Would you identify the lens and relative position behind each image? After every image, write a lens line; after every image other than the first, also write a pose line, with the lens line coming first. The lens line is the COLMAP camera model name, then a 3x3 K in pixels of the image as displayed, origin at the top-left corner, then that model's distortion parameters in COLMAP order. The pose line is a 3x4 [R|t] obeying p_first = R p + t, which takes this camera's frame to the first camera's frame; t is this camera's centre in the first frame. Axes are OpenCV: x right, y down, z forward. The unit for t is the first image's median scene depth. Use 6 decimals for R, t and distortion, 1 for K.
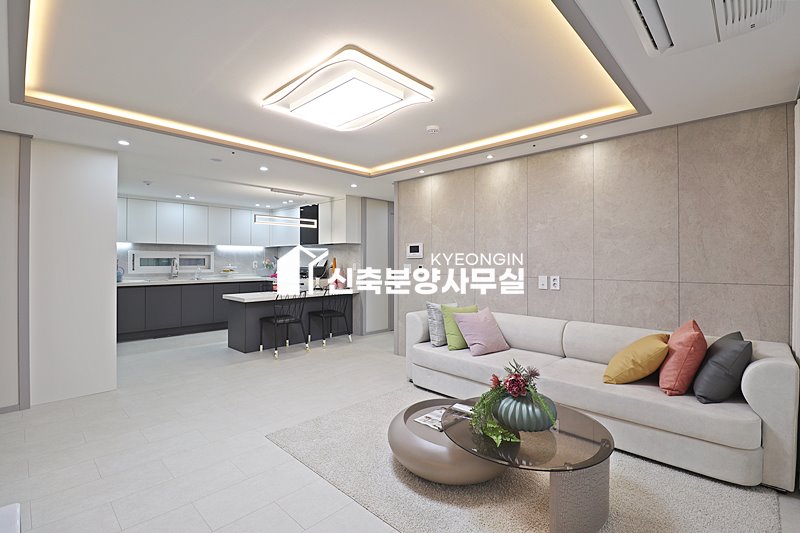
lens RADIAL K [[373.4, 0, 404.5], [0, 373.4, 258.5], [0, 0, 1]] dist [0.000611, -0.009891]
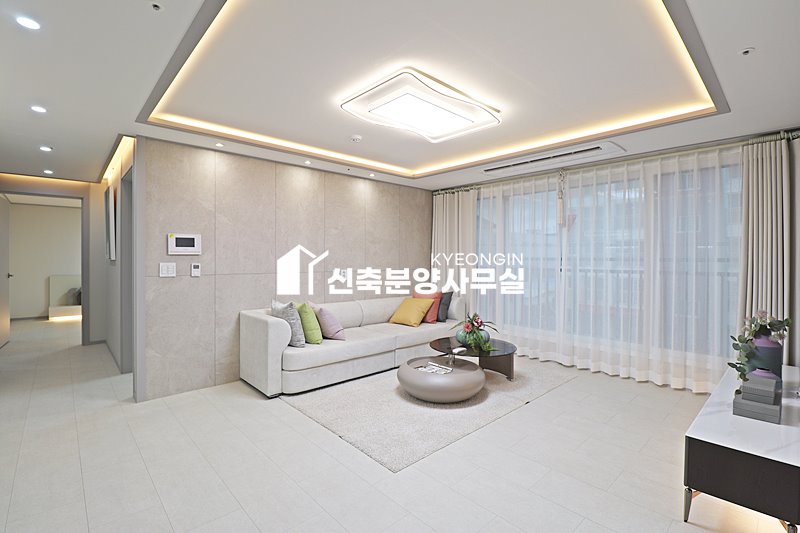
lens RADIAL K [[373.4, 0, 401.1], [0, 373.4, 258.1], [0, 0, 1]] dist [0.000611, -0.009891]
pose [[0.055501, -0.001208, 0.998458, -0.653983], [-0.008742, 0.999960, 0.001695, 0.001054], [-0.998420, -0.008822, 0.055488, 0.519802]]
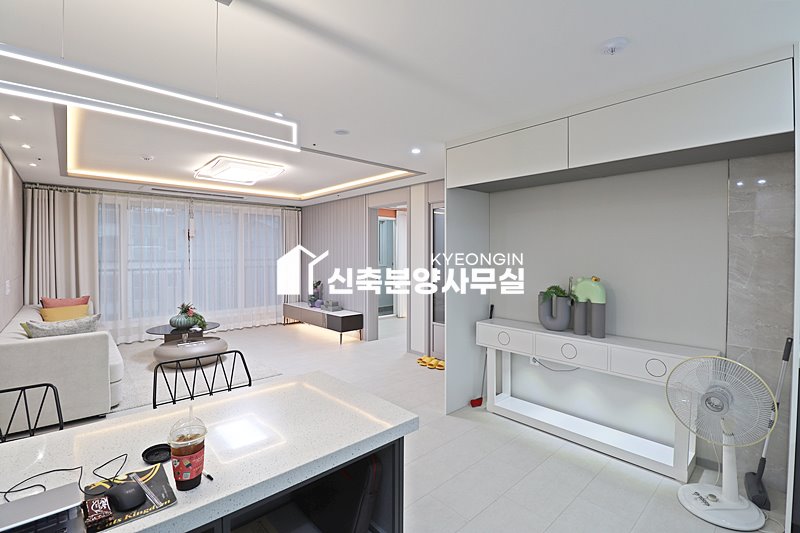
lens RADIAL K [[373.4, 0, 400.0], [0, 373.4, 261.3], [0, 0, 1]] dist [0.000611, -0.009891]
pose [[-0.997088, -0.003838, 0.076169, -0.545412], [-0.002847, 0.999910, 0.013110, -0.015283], [-0.076213, 0.012855, -0.997009, 1.392634]]
